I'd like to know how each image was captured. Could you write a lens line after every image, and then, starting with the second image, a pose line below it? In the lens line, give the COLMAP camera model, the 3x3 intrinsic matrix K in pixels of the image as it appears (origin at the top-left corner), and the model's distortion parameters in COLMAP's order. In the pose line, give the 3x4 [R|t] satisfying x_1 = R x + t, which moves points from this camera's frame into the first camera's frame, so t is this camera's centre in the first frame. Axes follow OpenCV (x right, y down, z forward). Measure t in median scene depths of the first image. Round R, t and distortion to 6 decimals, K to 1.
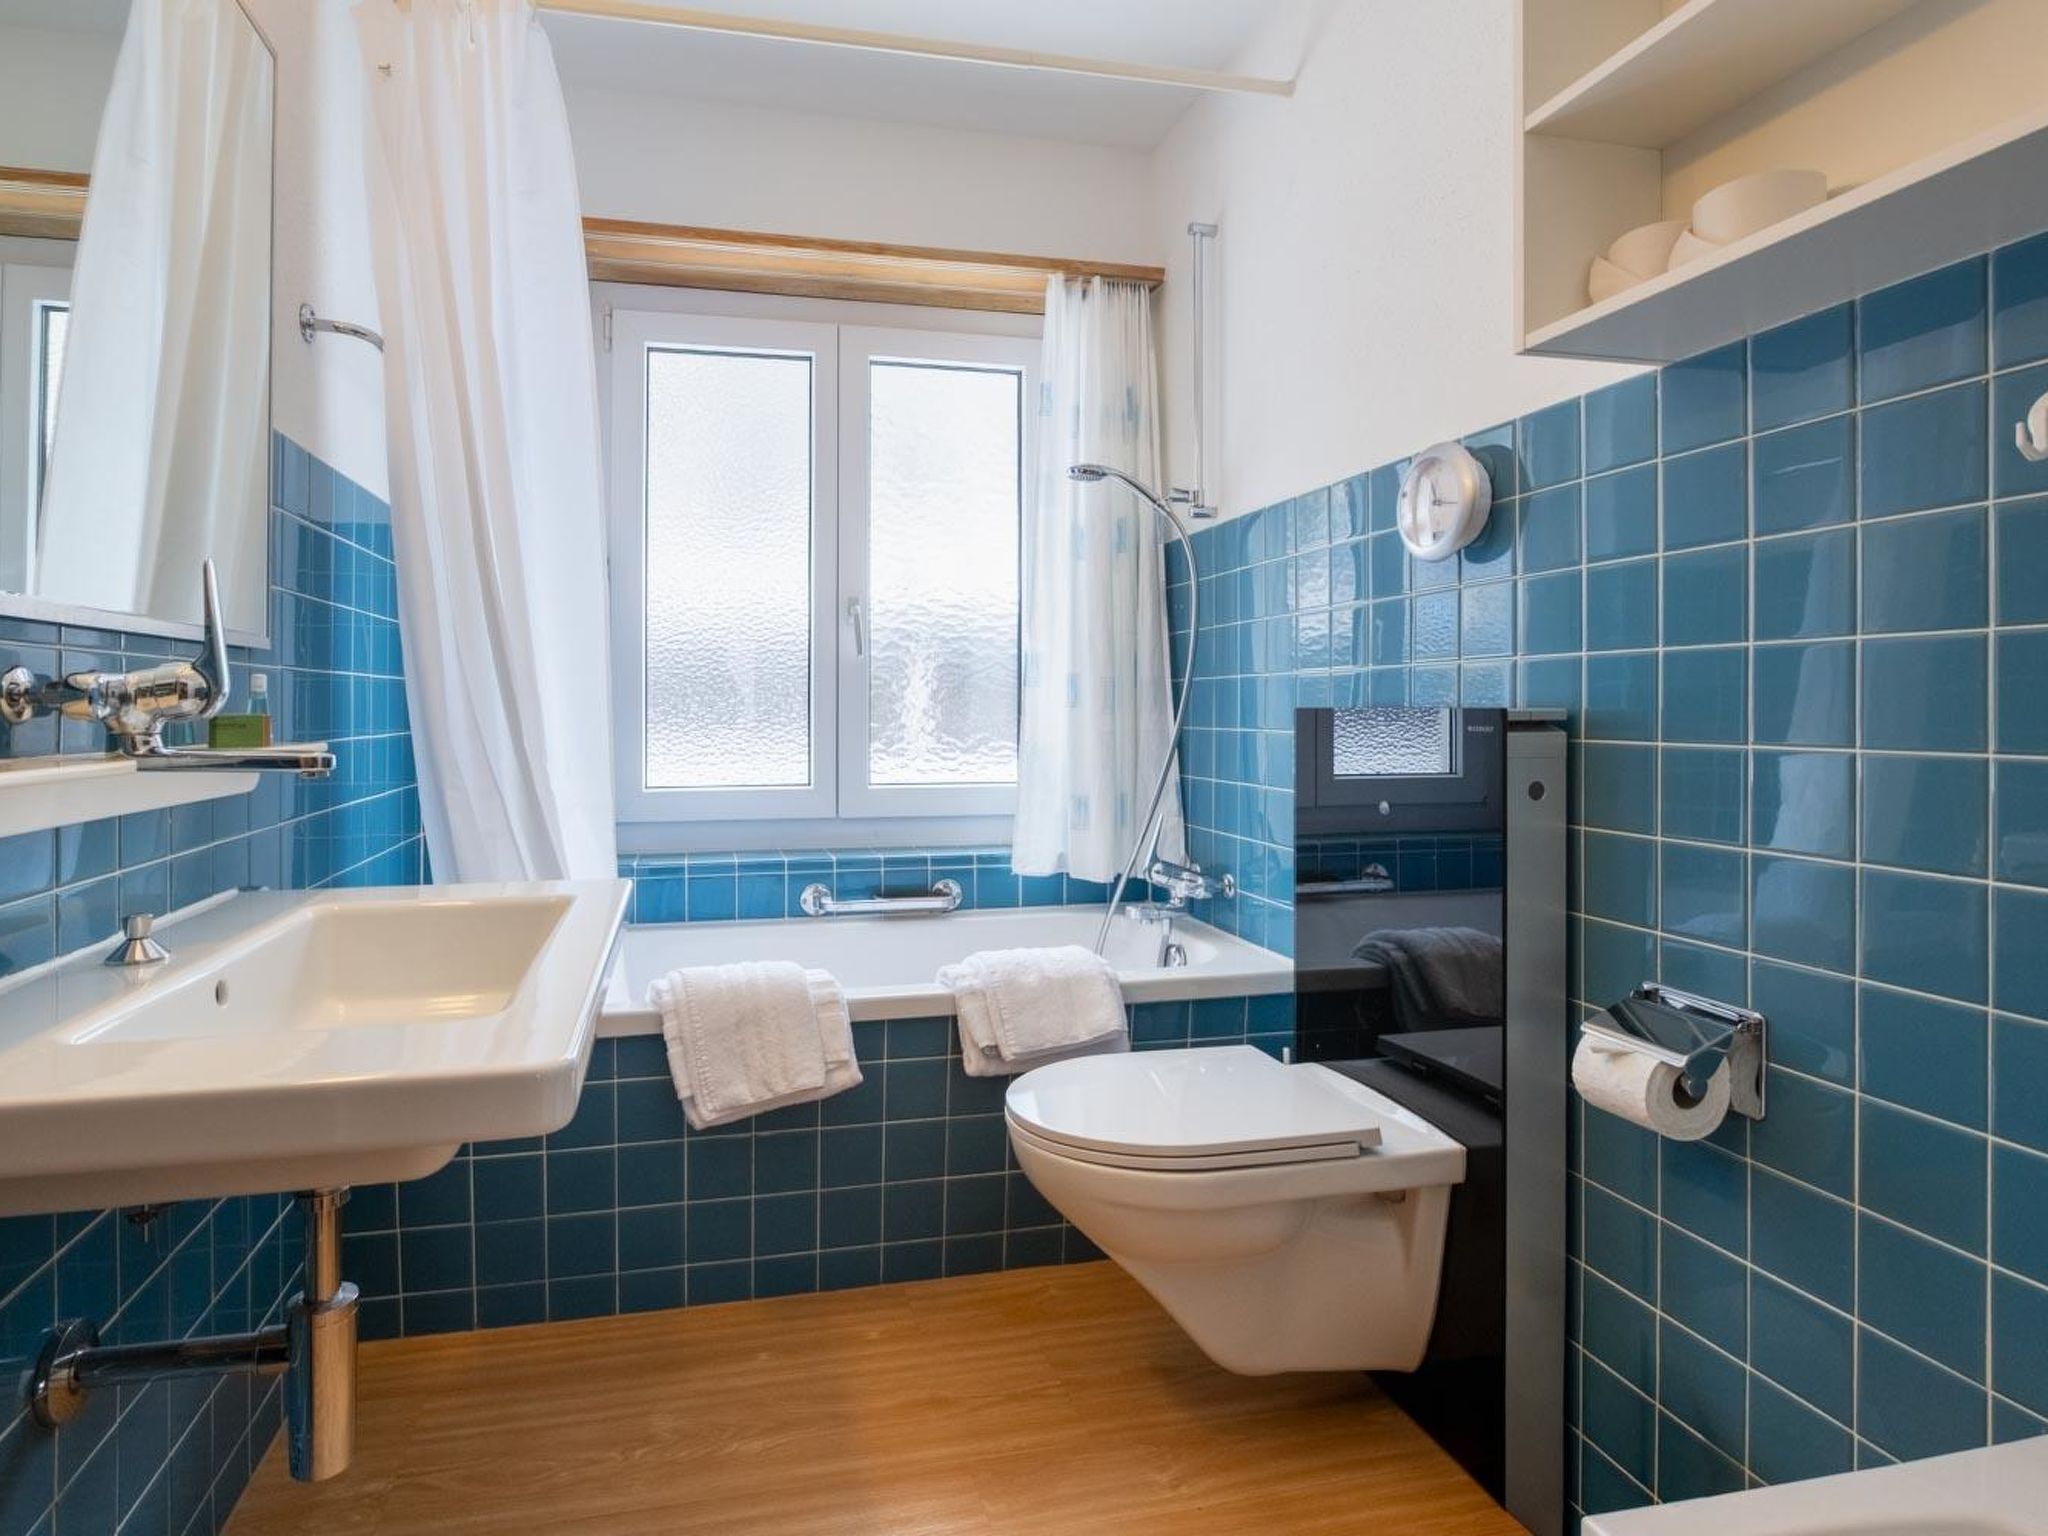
lens RADIAL K [[981.2, 0, 1023.4], [0, 981.2, 695.4], [0, 0, 1]] dist [0.000689, 0.000927]
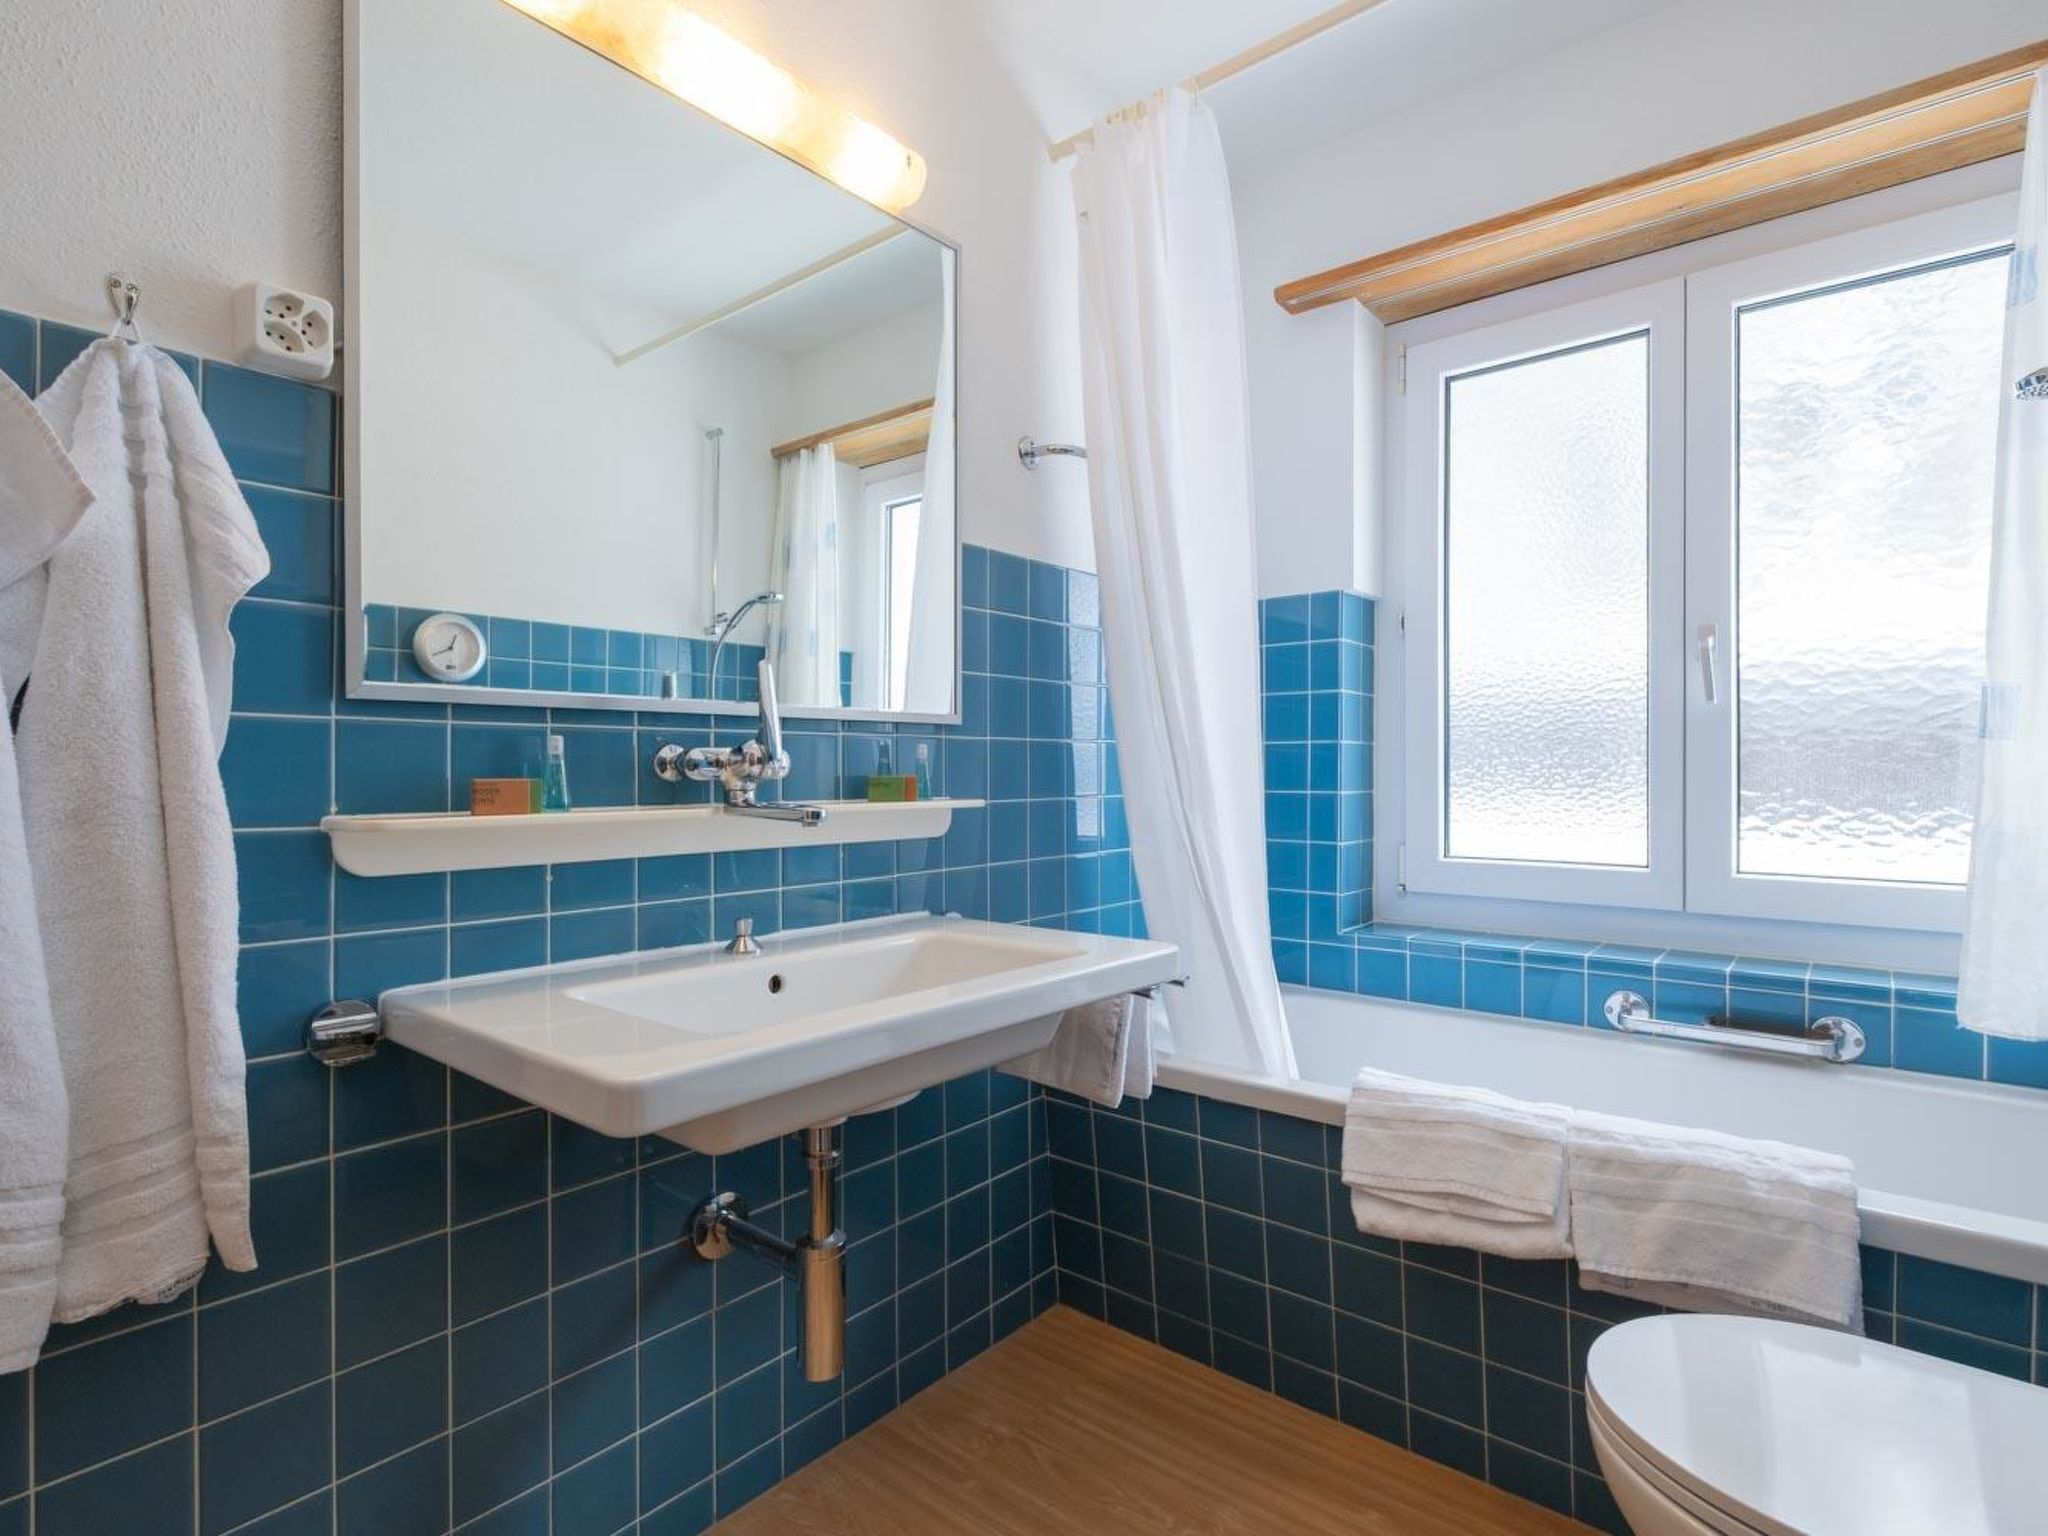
lens RADIAL K [[1028.4, 0, 1032.5], [0, 1028.4, 762.6], [0, 0, 1]] dist [-0.001705, -0.001926]
pose [[0.637310, -0.003491, -0.770600, 0.123583], [0.008520, 0.999961, 0.002515, 0.000006], [0.770561, -0.008168, 0.637314, 0.095603]]
